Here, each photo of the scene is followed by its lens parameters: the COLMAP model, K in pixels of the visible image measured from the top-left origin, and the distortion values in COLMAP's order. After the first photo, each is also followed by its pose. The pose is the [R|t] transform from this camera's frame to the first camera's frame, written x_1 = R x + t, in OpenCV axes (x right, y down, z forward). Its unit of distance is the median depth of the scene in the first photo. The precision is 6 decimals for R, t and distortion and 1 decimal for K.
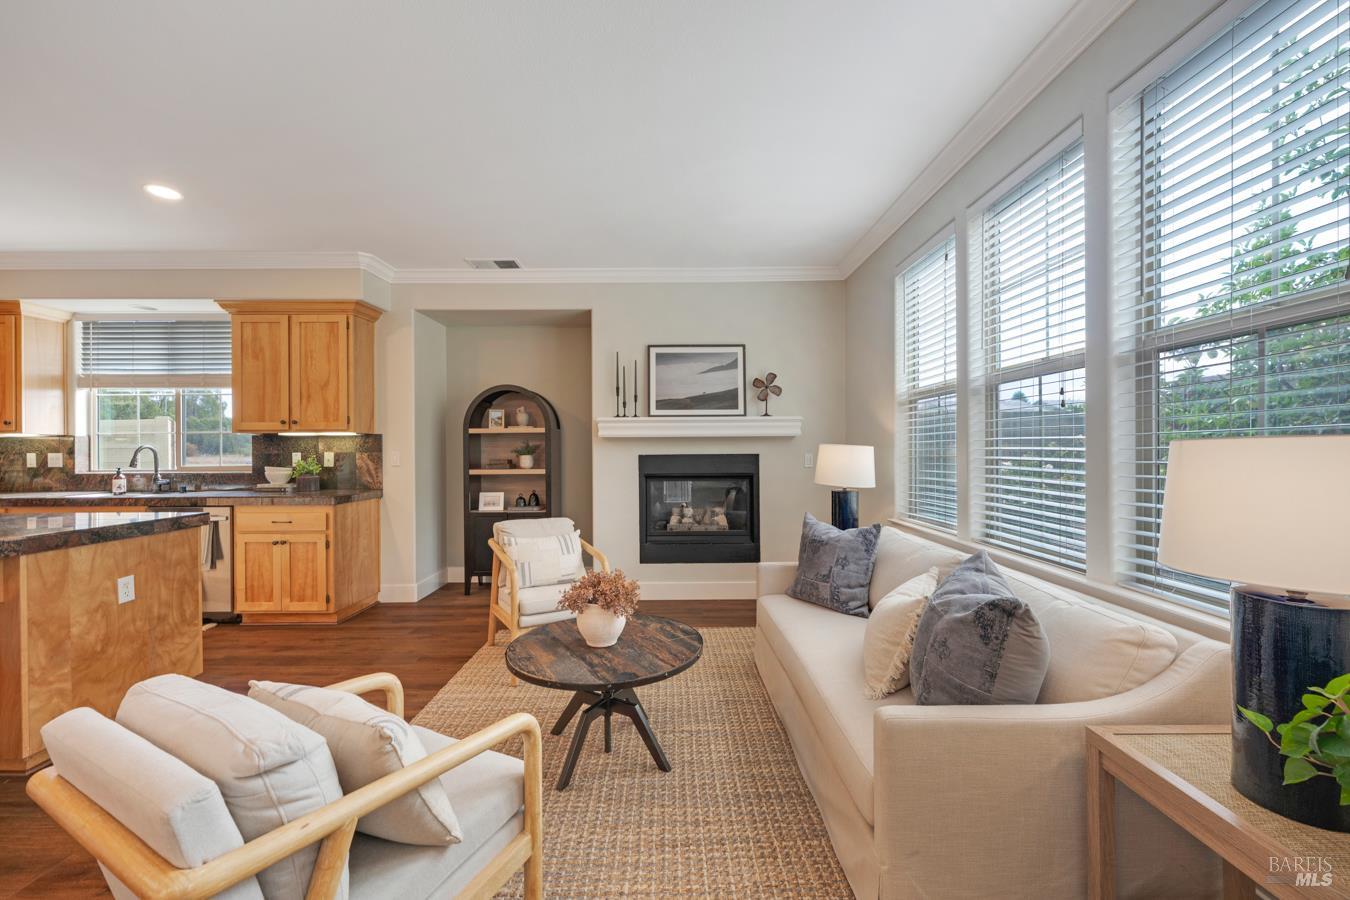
lens RADIAL K [[529.3, 0, 675.0], [0, 529.3, 450.0], [0, 0, 1]] dist [-0.002224, -0.000250]
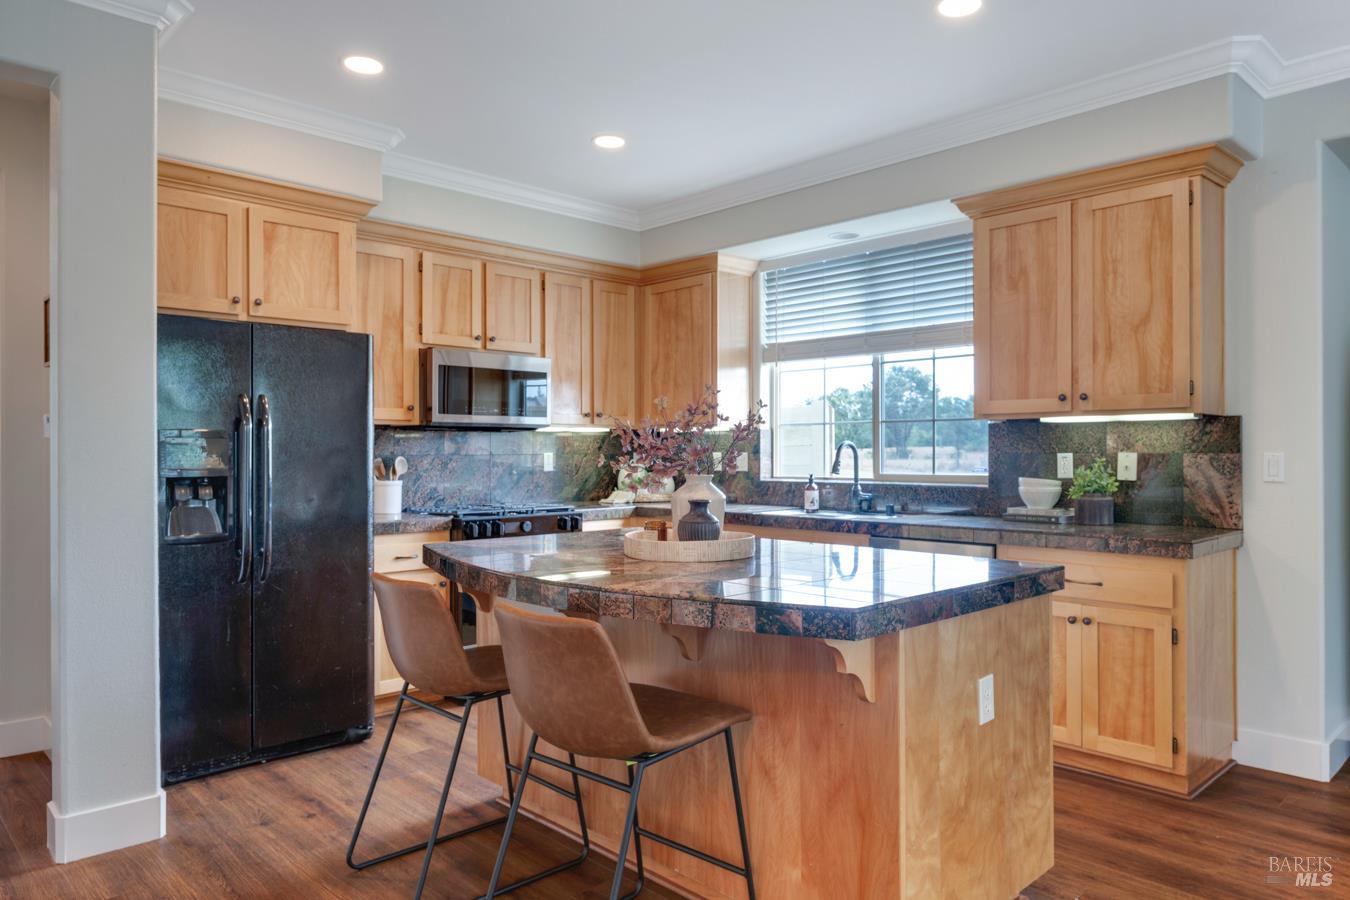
lens RADIAL K [[890.4, 0, 675.0], [0, 890.4, 450.0], [0, 0, 1]] dist [-0.002895, -0.001270]
pose [[0.684301, 0.001887, -0.729197, -0.340251], [-0.001232, 0.999998, 0.001431, 0.000914], [0.729199, -0.000081, 0.684302, 0.072327]]
